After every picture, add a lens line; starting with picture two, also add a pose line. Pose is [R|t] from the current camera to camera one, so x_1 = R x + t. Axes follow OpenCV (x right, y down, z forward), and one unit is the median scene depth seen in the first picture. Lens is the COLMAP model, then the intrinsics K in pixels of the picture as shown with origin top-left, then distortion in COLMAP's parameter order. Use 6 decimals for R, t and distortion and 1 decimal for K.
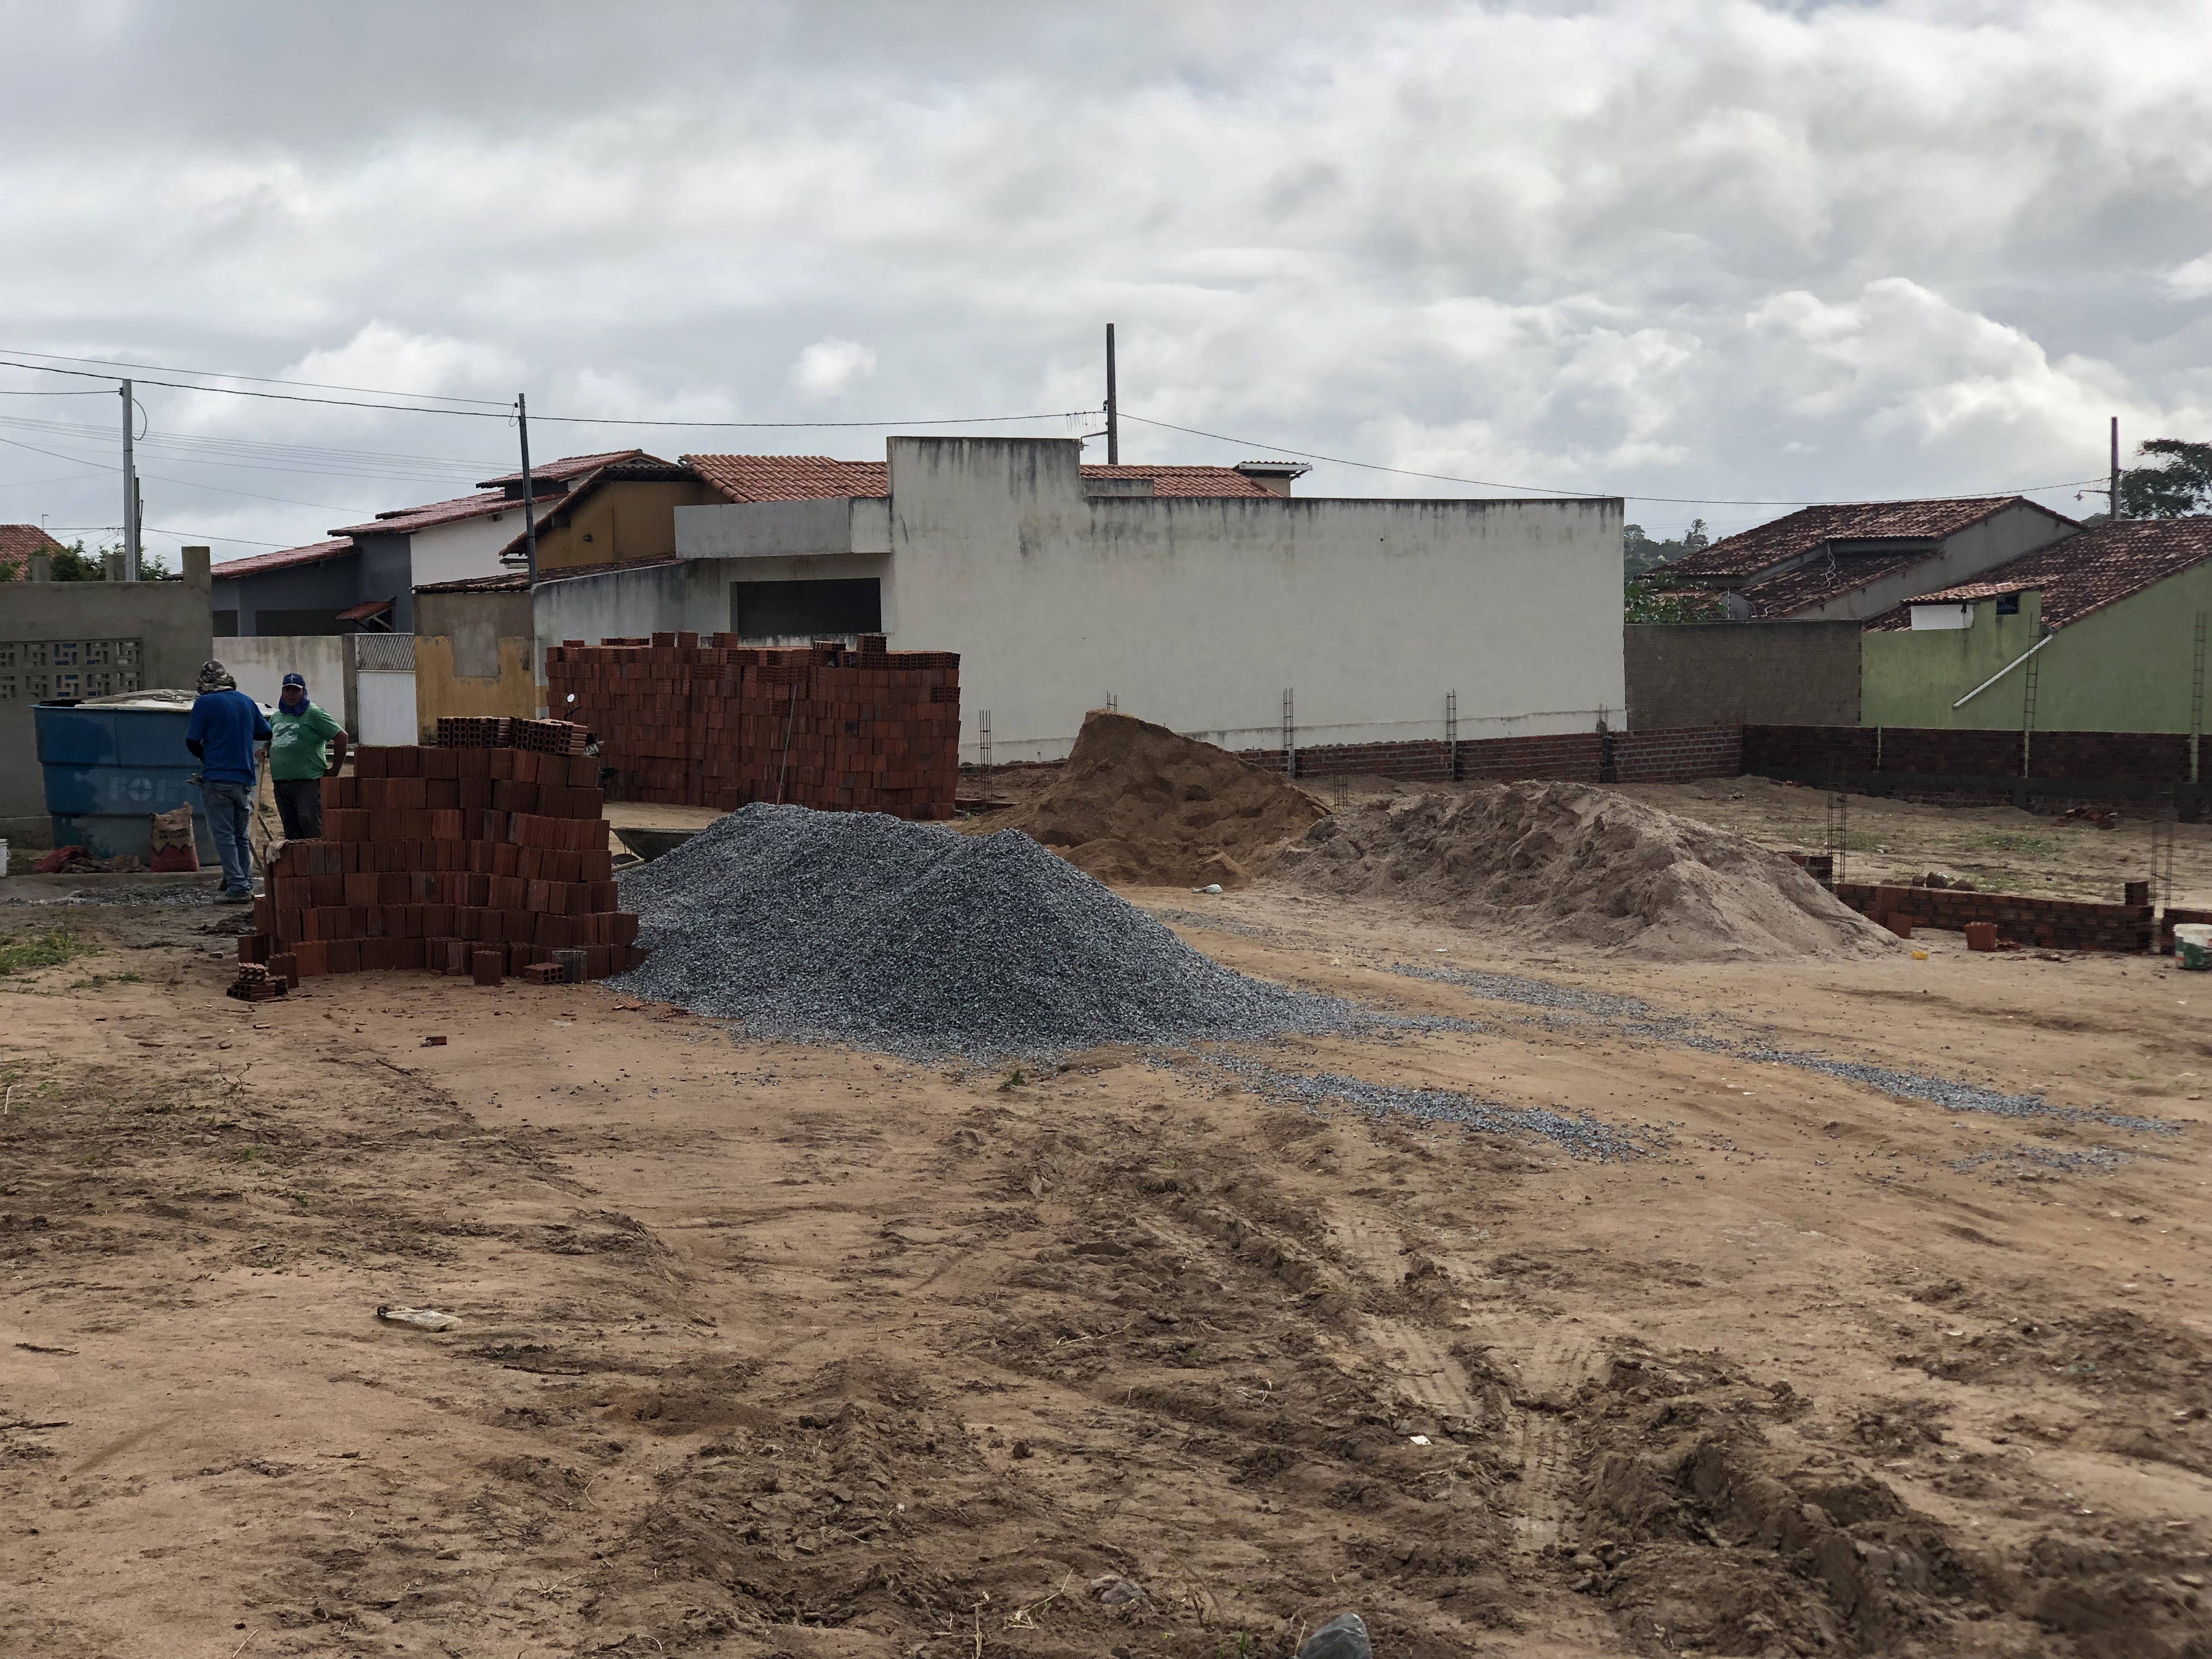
lens RADIAL K [[3328.5, 0, 1060.5], [0, 3328.5, 836.0], [0, 0, 1]] dist [0.084853, -0.237158]
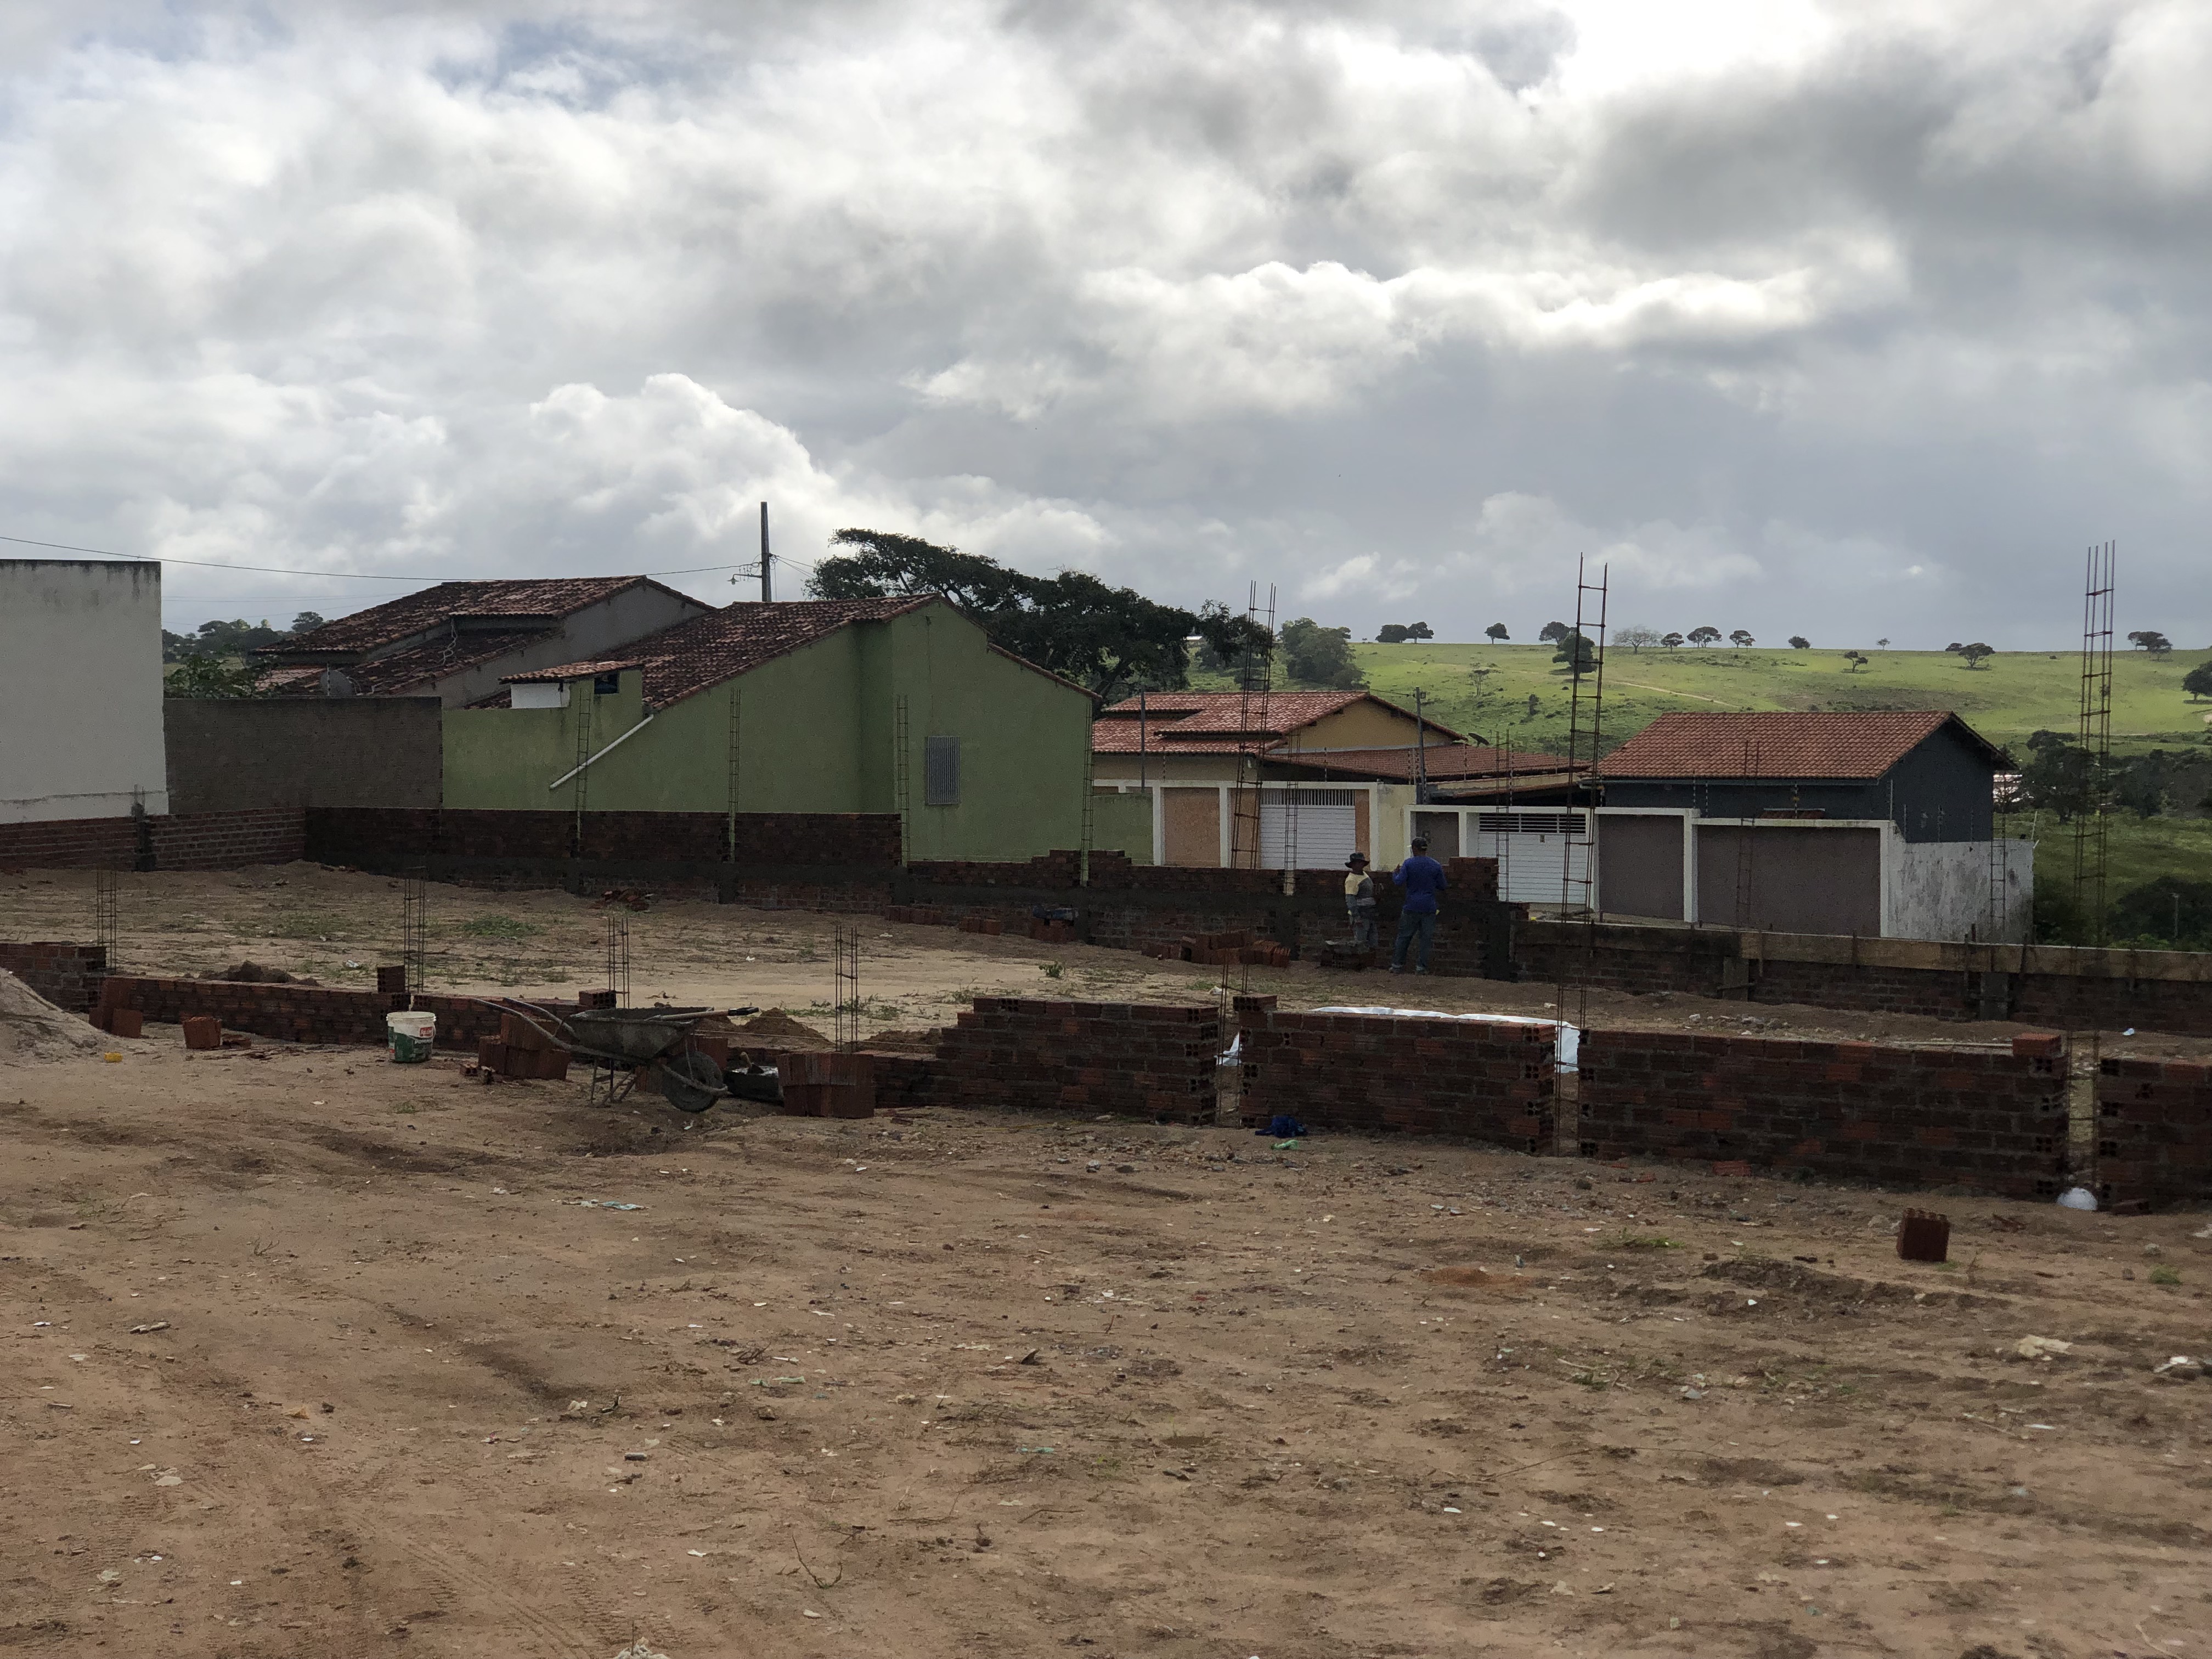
lens RADIAL K [[3317.2, 0, 1124.0], [0, 3317.2, 932.4], [0, 0, 1]] dist [0.151561, -0.751288]
pose [[0.936580, -0.019396, 0.349916, 0.212203], [0.018832, 0.999810, 0.005015, 0.003867], [-0.349947, 0.001893, 0.936768, 0.091136]]
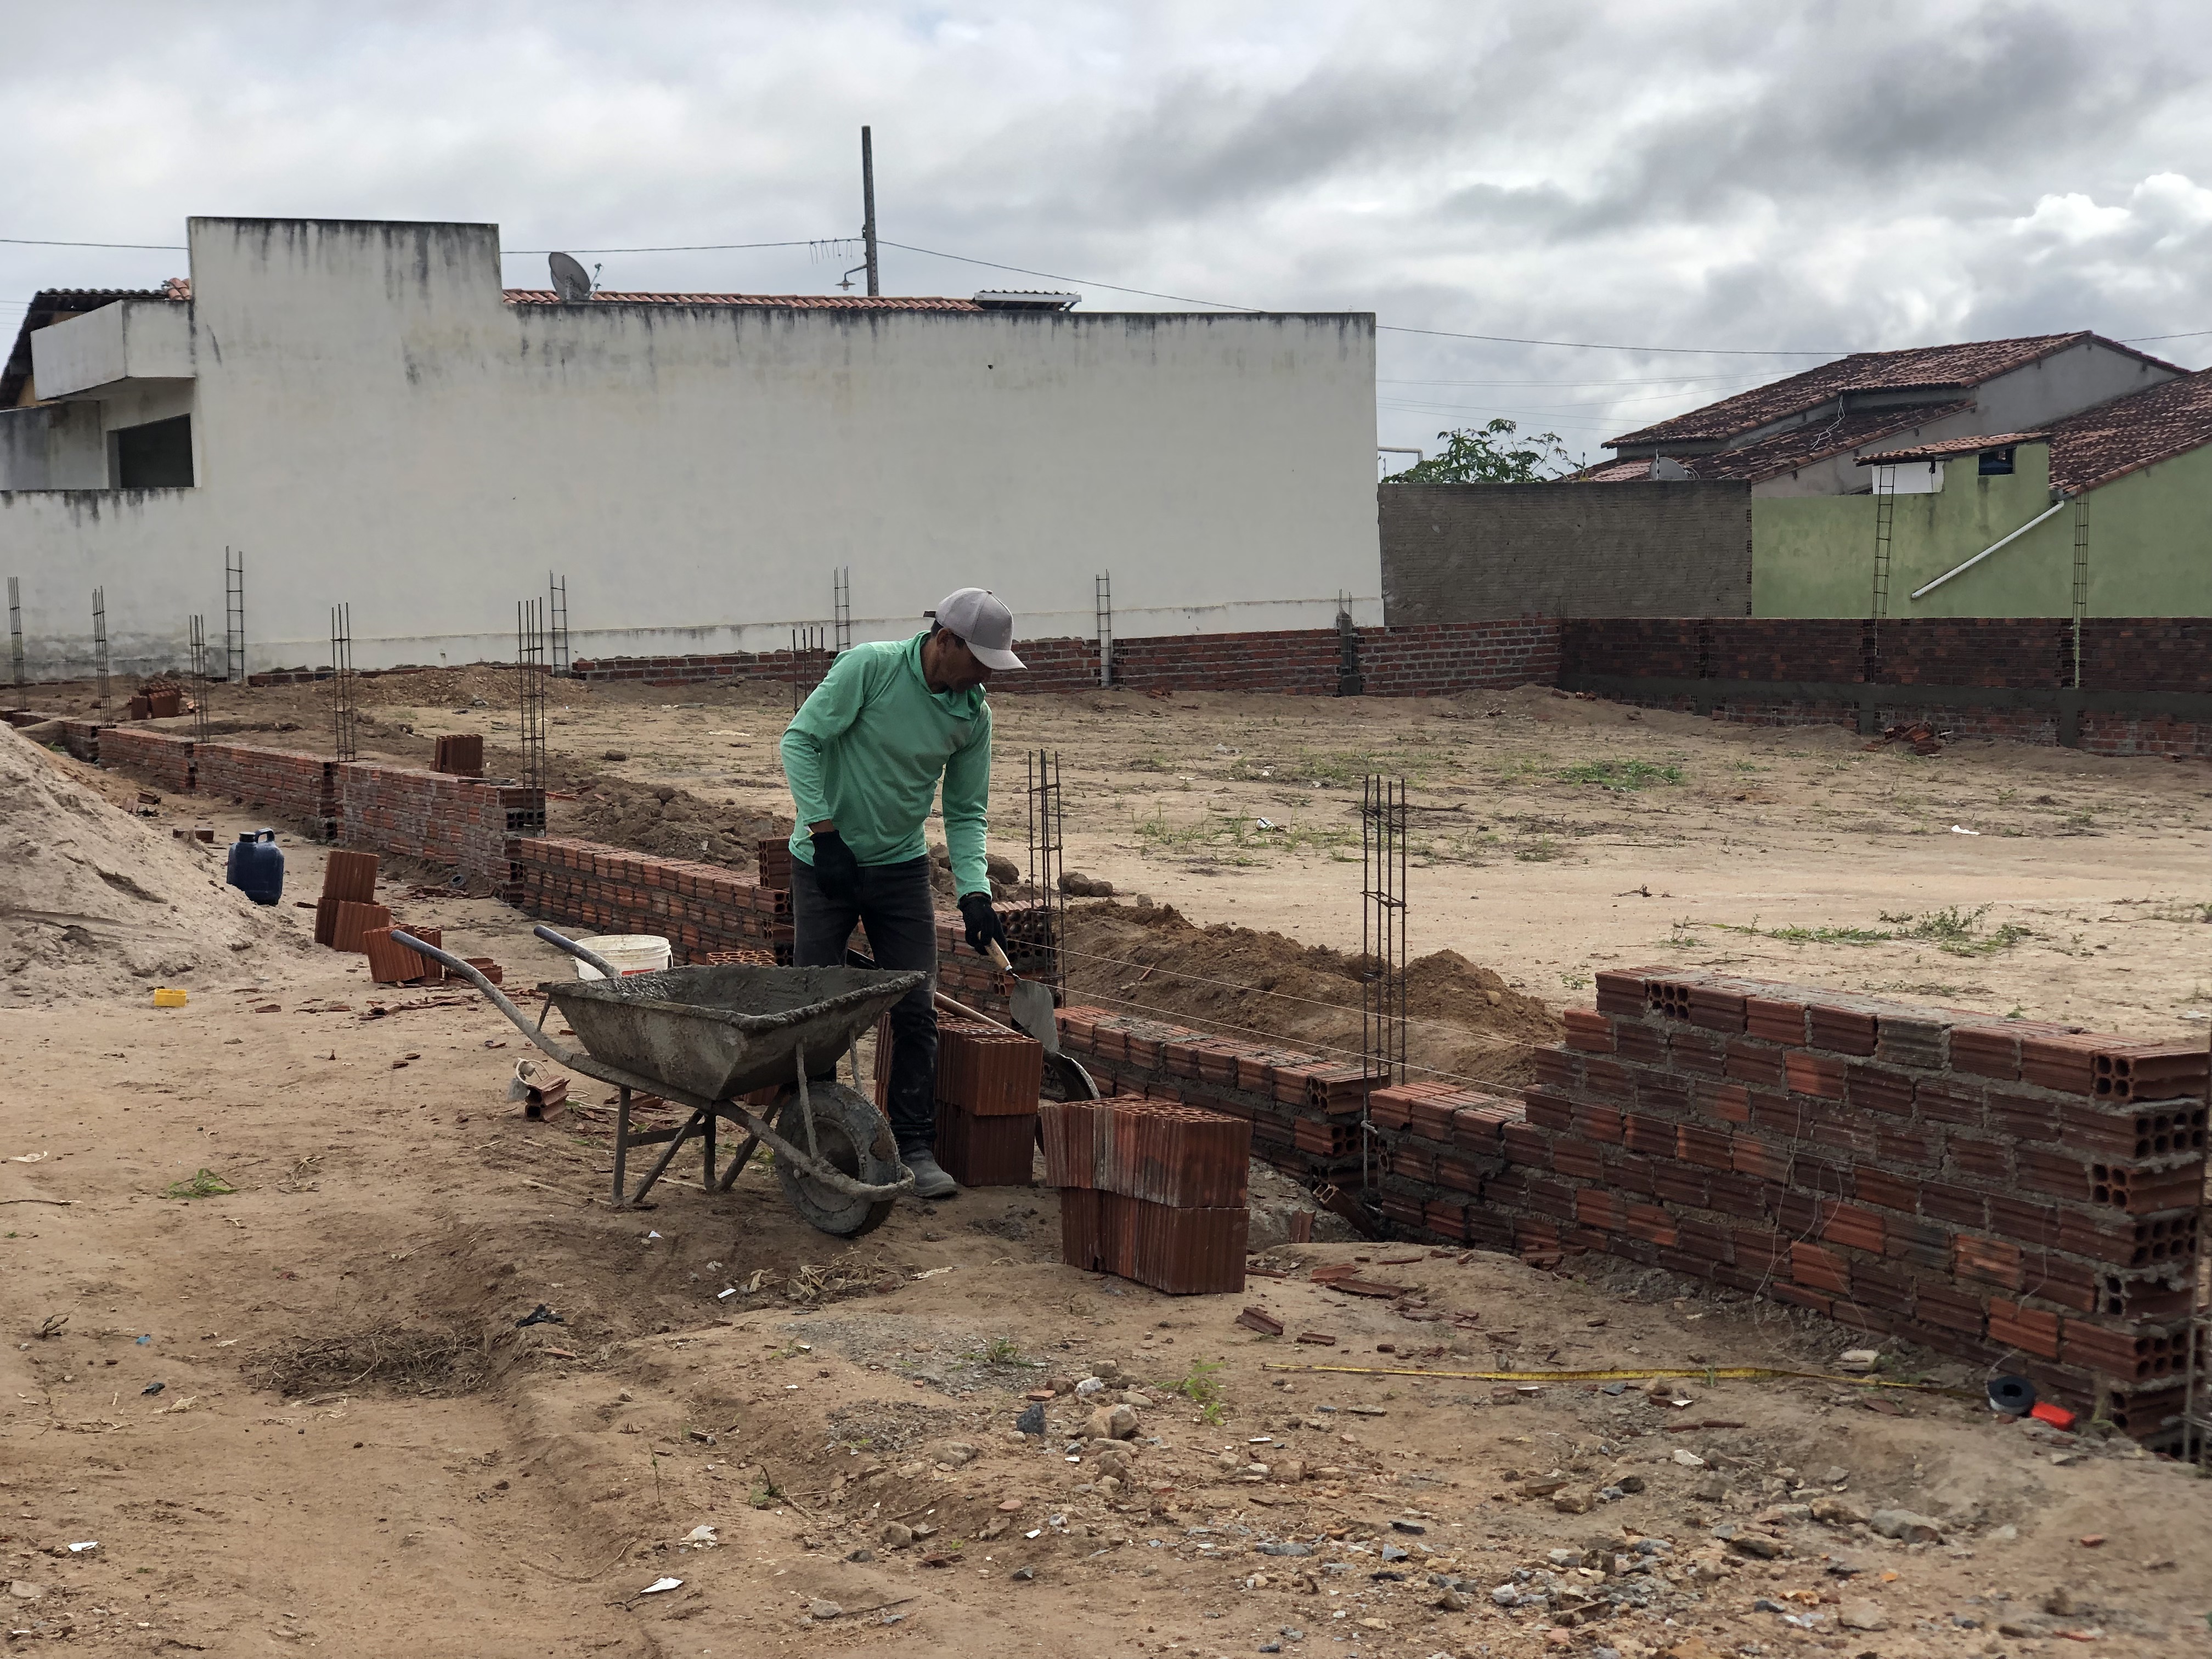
lens RADIAL K [[3324.1, 0, 1106.0], [0, 3324.1, 829.5], [0, 0, 1]] dist [0.037541, 0.073025]
pose [[0.991358, 0.000788, -0.131183, 0.470556], [0.001201, 0.999886, 0.015078, 0.005746], [0.131180, -0.015105, 0.991243, 0.585295]]
